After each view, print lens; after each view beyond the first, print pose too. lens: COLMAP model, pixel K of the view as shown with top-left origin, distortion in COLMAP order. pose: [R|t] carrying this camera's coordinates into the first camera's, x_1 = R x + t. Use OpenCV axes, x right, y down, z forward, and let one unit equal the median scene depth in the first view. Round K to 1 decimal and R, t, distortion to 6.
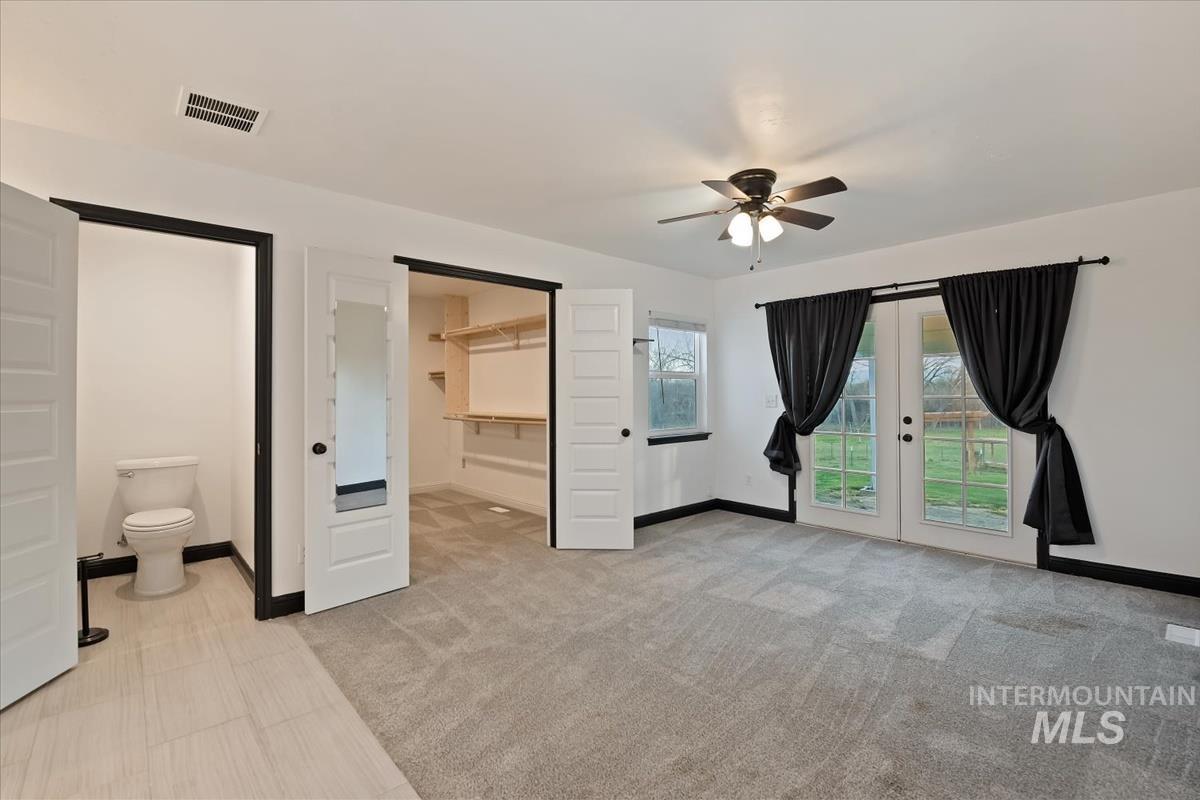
lens RADIAL K [[546.8, 0, 603.8], [0, 546.8, 389.8], [0, 0, 1]] dist [-0.001928, -0.000502]
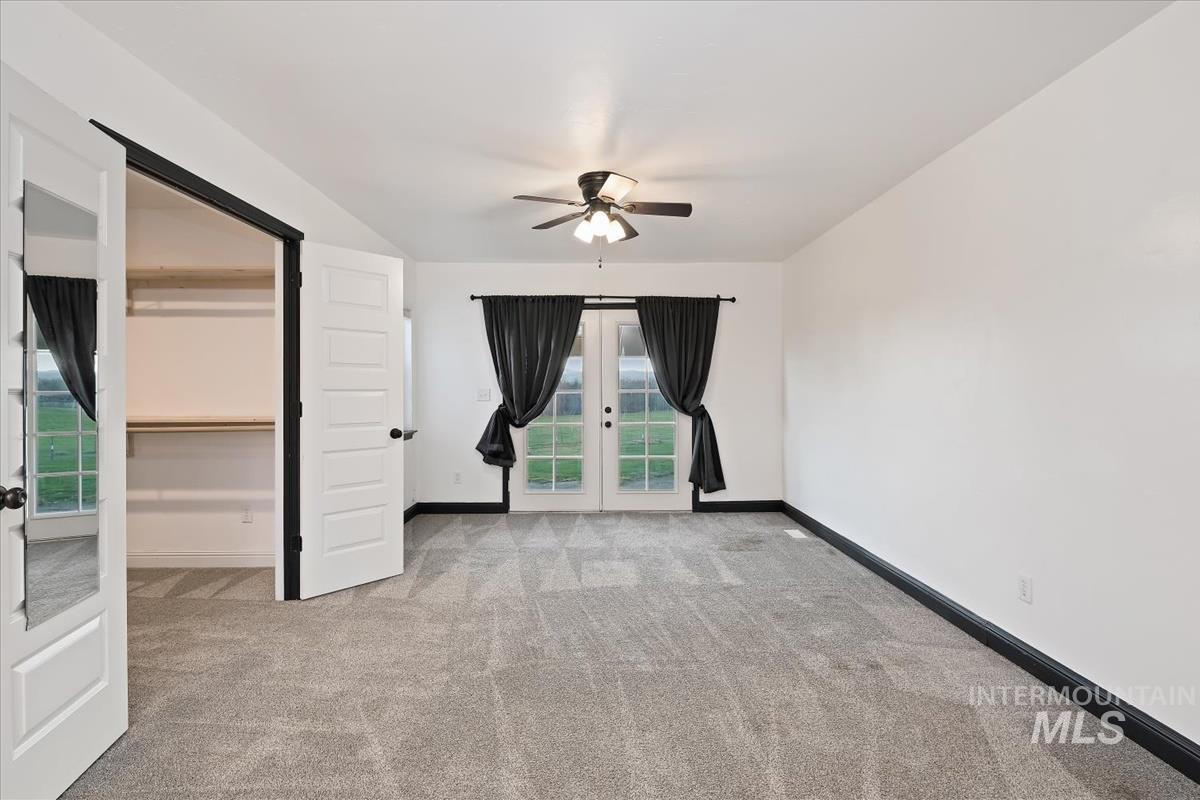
lens RADIAL K [[546.8, 0, 603.8], [0, 546.8, 389.8], [0, 0, 1]] dist [-0.001928, -0.000502]
pose [[0.654847, 0.003518, 0.755753, -0.360983], [-0.007475, 0.999970, 0.001822, 0.009120], [-0.755725, -0.006842, 0.654854, 0.218588]]
